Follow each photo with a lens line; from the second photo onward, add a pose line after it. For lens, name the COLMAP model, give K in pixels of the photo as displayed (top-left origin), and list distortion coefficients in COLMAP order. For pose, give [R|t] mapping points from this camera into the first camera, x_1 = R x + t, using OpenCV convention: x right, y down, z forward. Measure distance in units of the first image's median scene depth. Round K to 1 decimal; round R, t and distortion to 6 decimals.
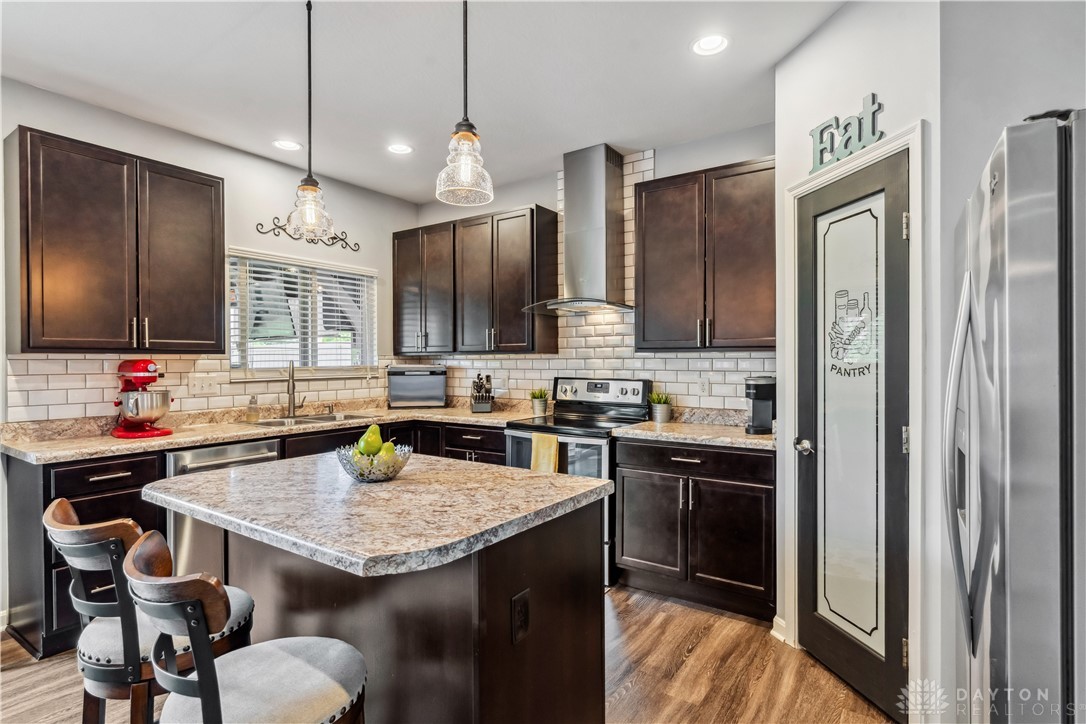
lens RADIAL K [[544.8, 0, 543.0], [0, 544.8, 362.0], [0, 0, 1]] dist [-0.000548, -0.000247]
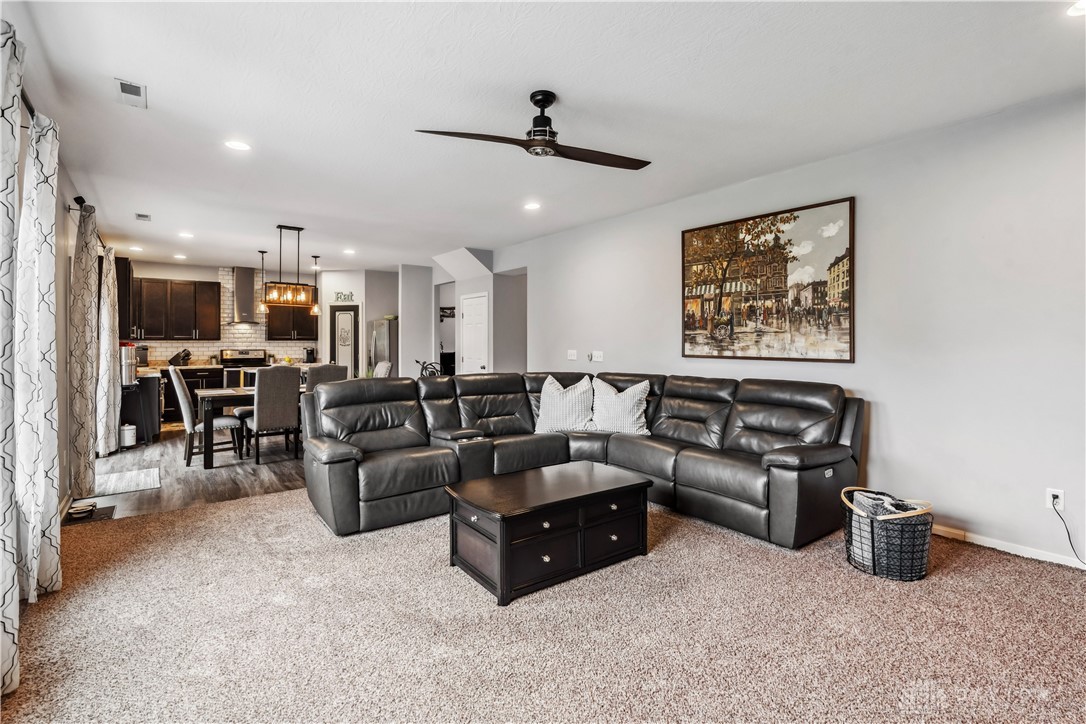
lens RADIAL K [[508.8, 0, 545.7], [0, 508.8, 339.7], [0, 0, 1]] dist [0.001327, 0.000347]
pose [[0.299513, 0.004871, 0.954080, -2.423134], [0.005196, 0.999964, -0.006736, 0.006723], [-0.954078, 0.006975, 0.299477, -1.557100]]
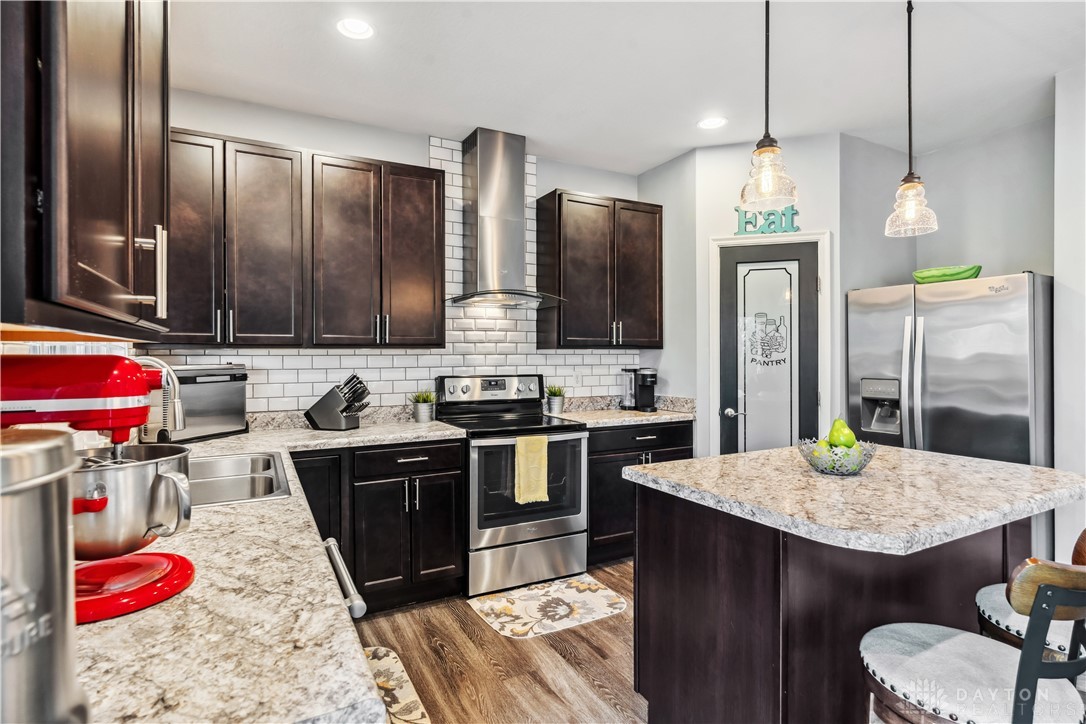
lens RADIAL K [[549.6, 0, 543.0], [0, 549.6, 362.0], [0, 0, 1]] dist [-0.001843, 0.000194]
pose [[0.448092, -0.008618, 0.893946, -0.920330], [0.005696, 0.999961, 0.006785, 0.001086], [-0.893969, 0.002051, 0.448123, 0.636140]]
